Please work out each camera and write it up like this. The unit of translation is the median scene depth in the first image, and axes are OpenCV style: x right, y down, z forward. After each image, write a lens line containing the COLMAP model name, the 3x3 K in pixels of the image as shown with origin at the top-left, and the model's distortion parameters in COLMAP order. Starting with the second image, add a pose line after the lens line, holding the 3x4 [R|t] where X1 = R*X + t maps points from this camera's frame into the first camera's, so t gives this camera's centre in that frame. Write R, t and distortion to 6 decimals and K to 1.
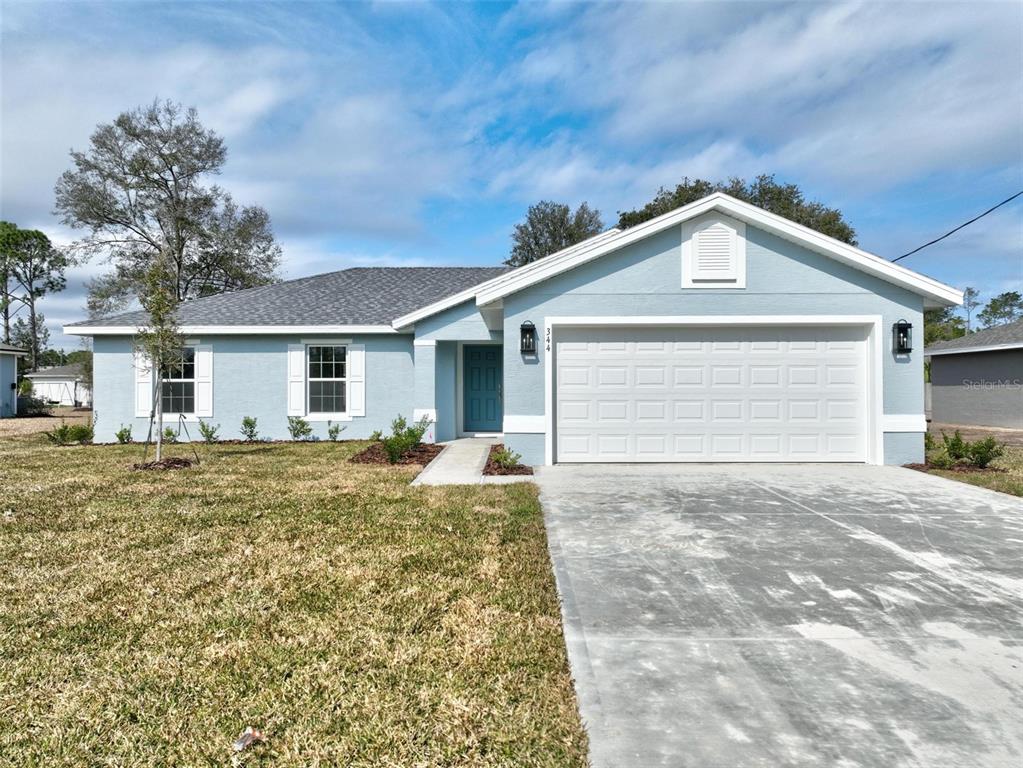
lens RADIAL K [[721.8, 0, 511.1], [0, 721.8, 386.2], [0, 0, 1]] dist [-0.008438, 0.027074]
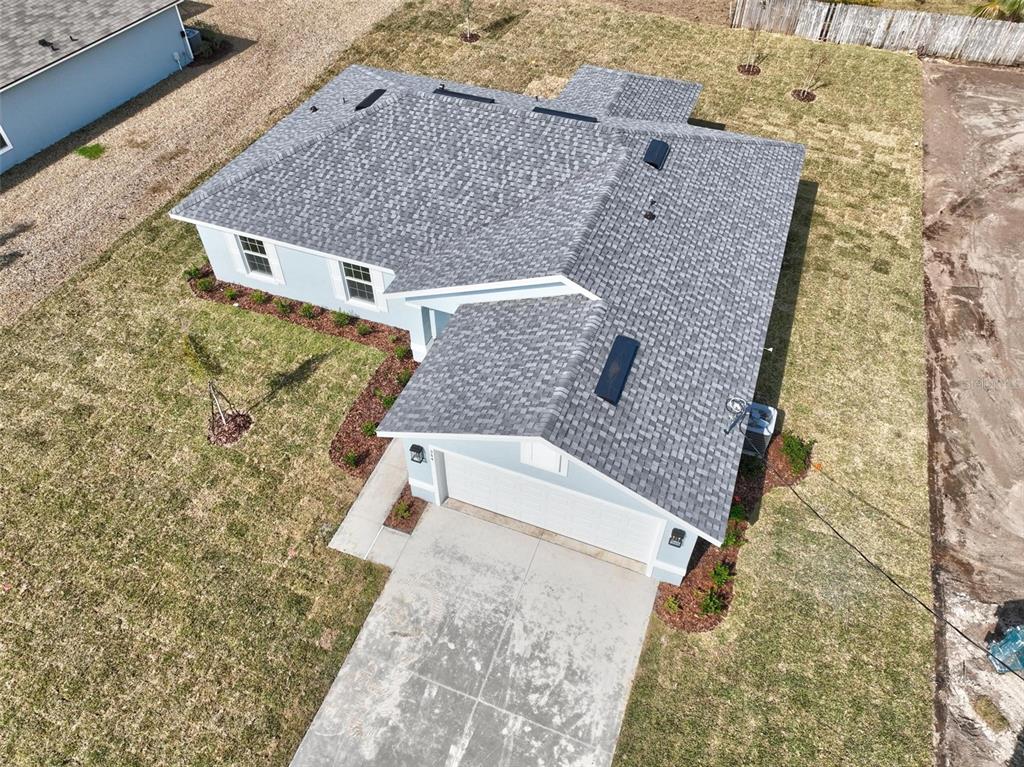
lens RADIAL K [[722.5, 0, 511.4], [0, 722.5, 386.9], [0, 0, 1]] dist [-0.008438, 0.027074]
pose [[0.935550, 0.262715, -0.236064, 0.475903], [-0.000325, 0.669011, 0.743252, -1.156638], [0.353193, -0.695273, 0.625979, 0.258839]]
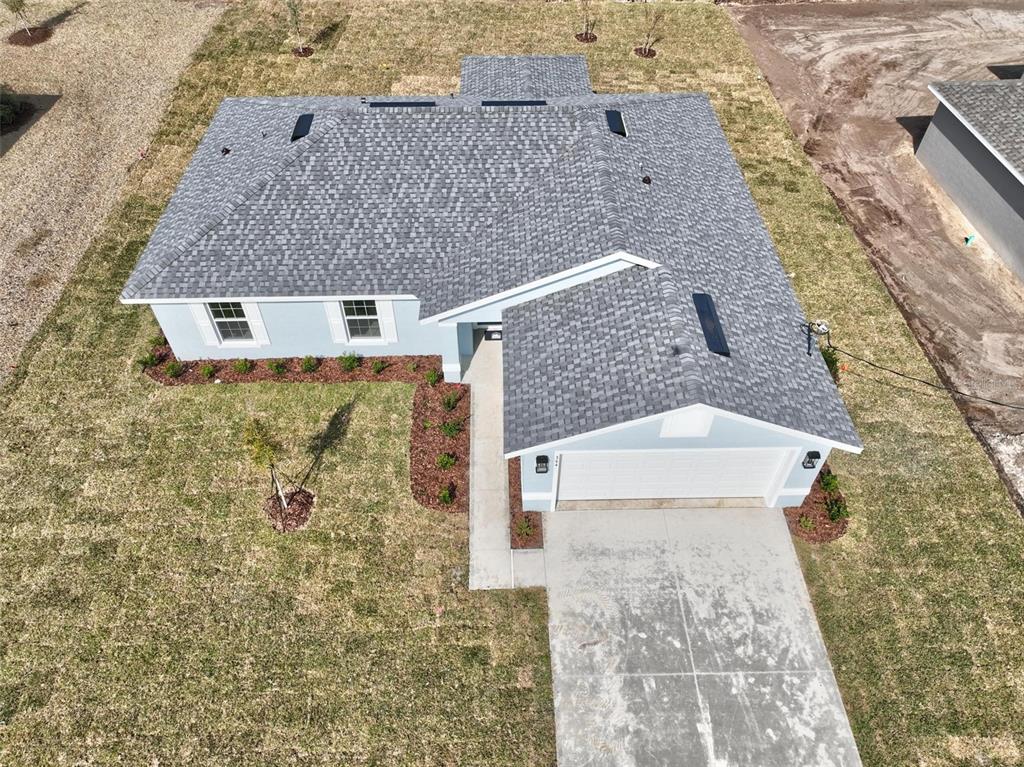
lens RADIAL K [[722.5, 0, 512.5], [0, 722.5, 387.1], [0, 0, 1]] dist [-0.008438, 0.027074]
pose [[0.999469, -0.021427, 0.024536, -0.061025], [-0.004039, 0.665889, 0.746040, -1.139952], [-0.032323, -0.745743, 0.665449, 0.188760]]
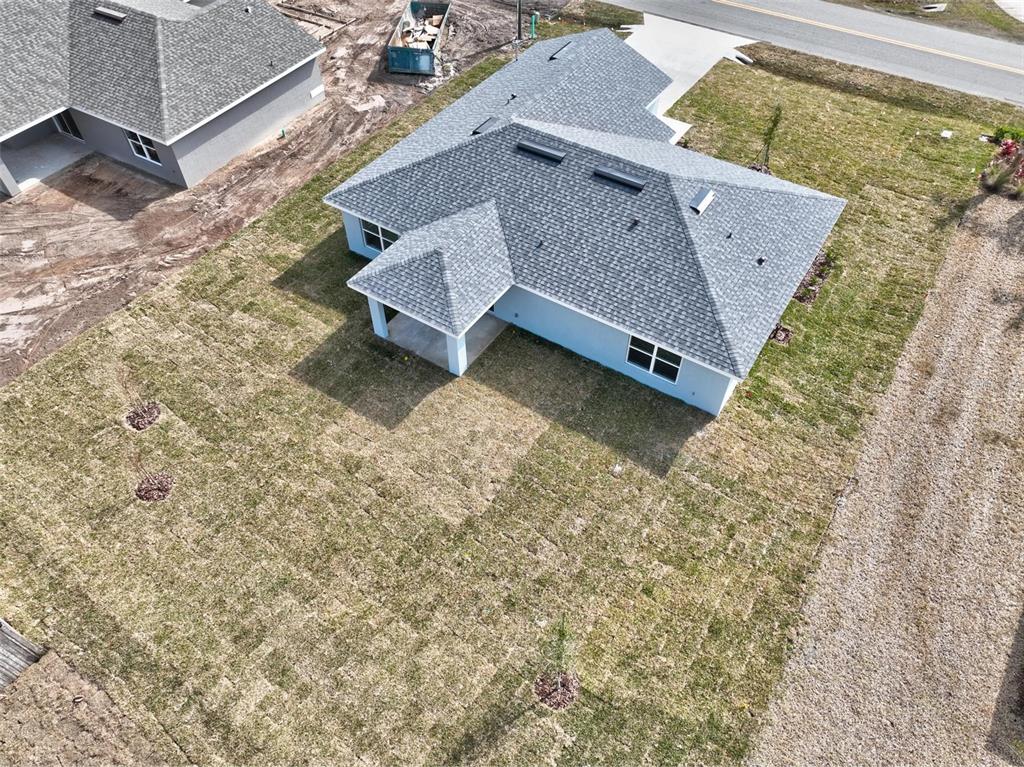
lens RADIAL K [[722.5, 0, 513.8], [0, 722.5, 383.5], [0, 0, 1]] dist [-0.008438, 0.027074]
pose [[-0.844558, -0.405128, 0.350133, -1.002421], [-0.003820, 0.658428, 0.752634, -1.483303], [-0.535451, 0.634305, -0.557628, 3.641563]]
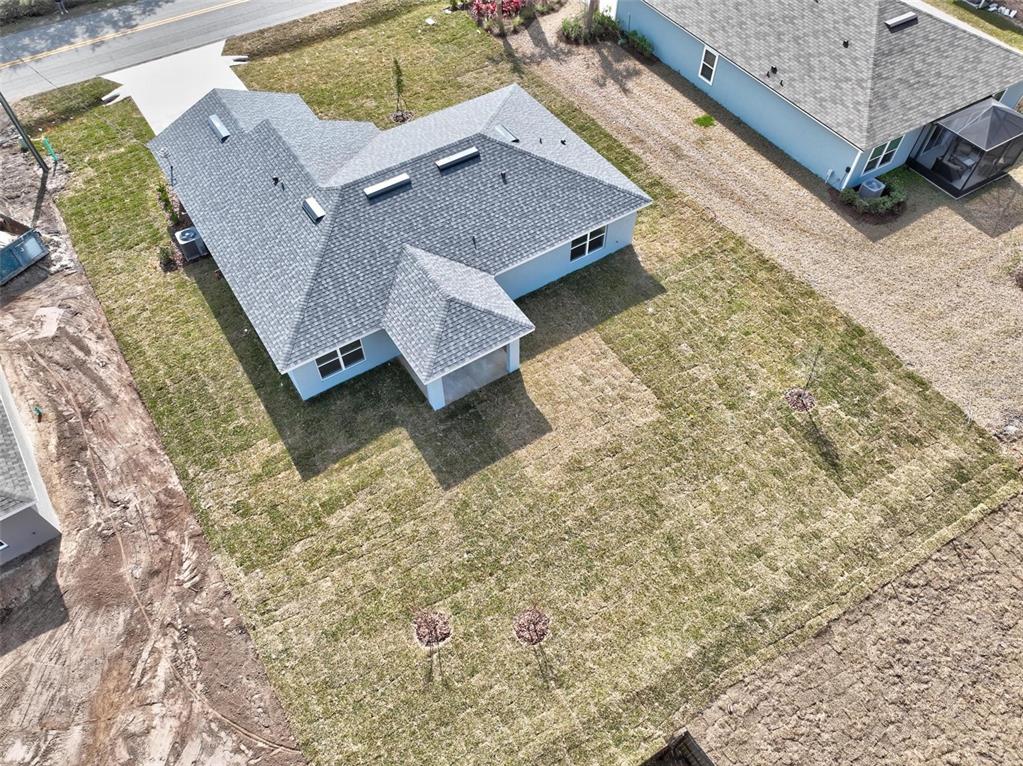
lens RADIAL K [[721.8, 0, 511.0], [0, 721.8, 381.8], [0, 0, 1]] dist [-0.008438, 0.027074]
pose [[-0.834141, 0.443711, -0.327612, 0.736935], [0.008068, 0.603734, 0.797145, -1.801771], [0.551493, 0.662288, -0.507179, 3.773920]]
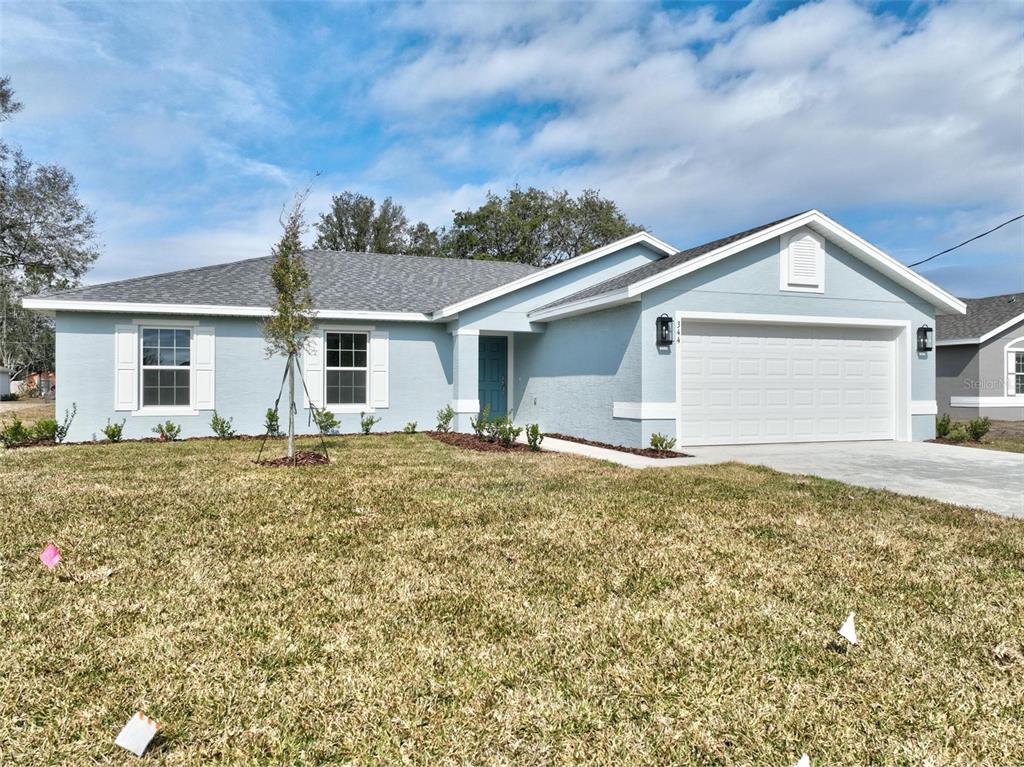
lens RADIAL K [[722.5, 0, 514.9], [0, 722.5, 380.4], [0, 0, 1]] dist [-0.008438, 0.027074]
pose [[0.936127, 0.006885, 0.351595, -0.536294], [-0.004759, 0.999965, -0.006909, 0.016017], [-0.351630, 0.004795, 0.936127, 0.075052]]
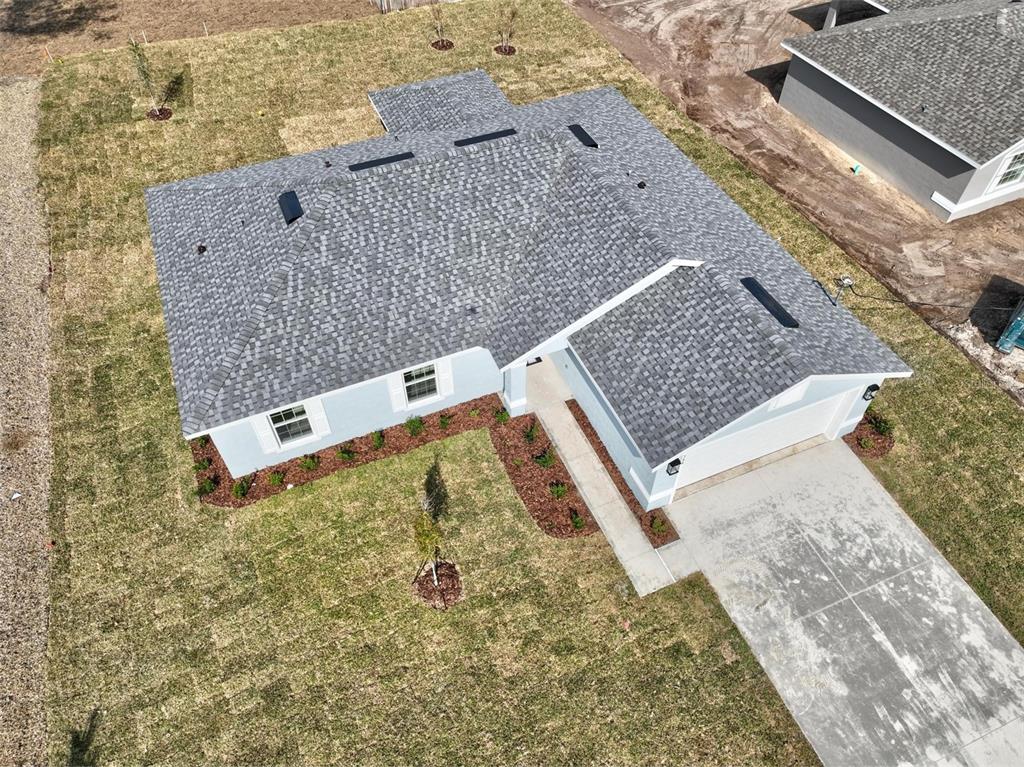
lens RADIAL K [[722.5, 0, 512.6], [0, 722.5, 386.6], [0, 0, 1]] dist [-0.008438, 0.027074]
pose [[0.917259, -0.304239, 0.257052, -0.597006], [-0.001865, 0.642097, 0.766621, -1.273107], [-0.398288, -0.703669, 0.588401, 0.349529]]
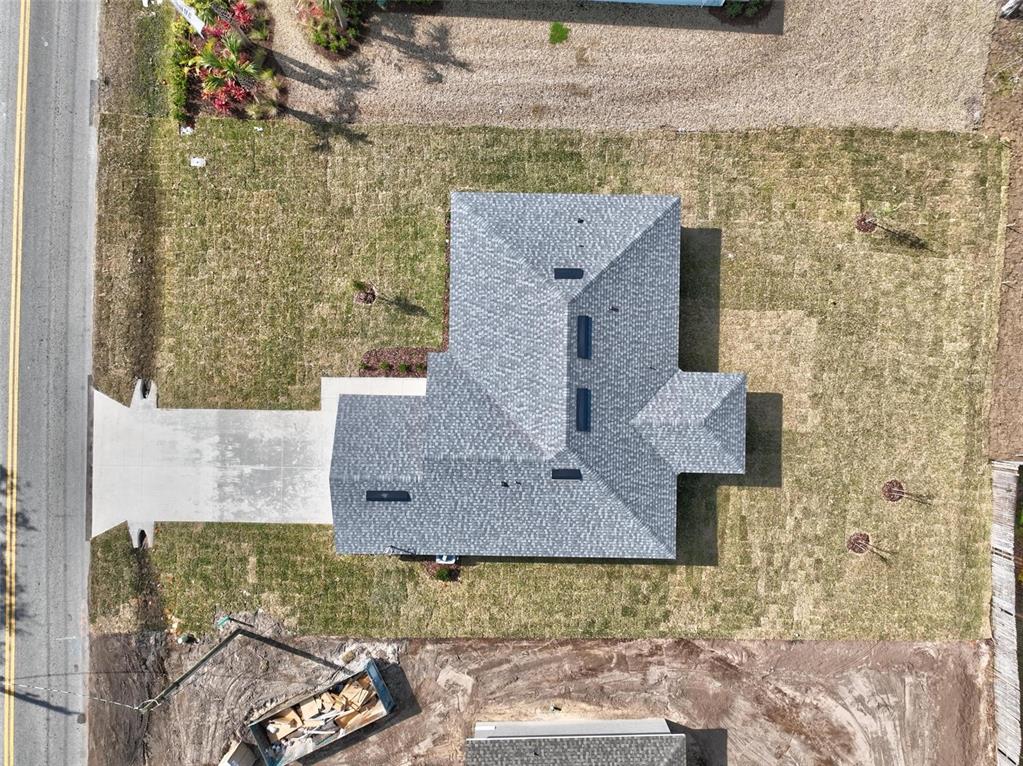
lens RADIAL K [[721.8, 0, 508.2], [0, 721.8, 385.1], [0, 0, 1]] dist [-0.008438, 0.027074]
pose [[-0.008324, 0.999954, -0.004784, -0.074933], [0.012676, 0.004889, 0.999908, -2.980894], [0.999885, 0.008262, -0.012716, 1.647961]]
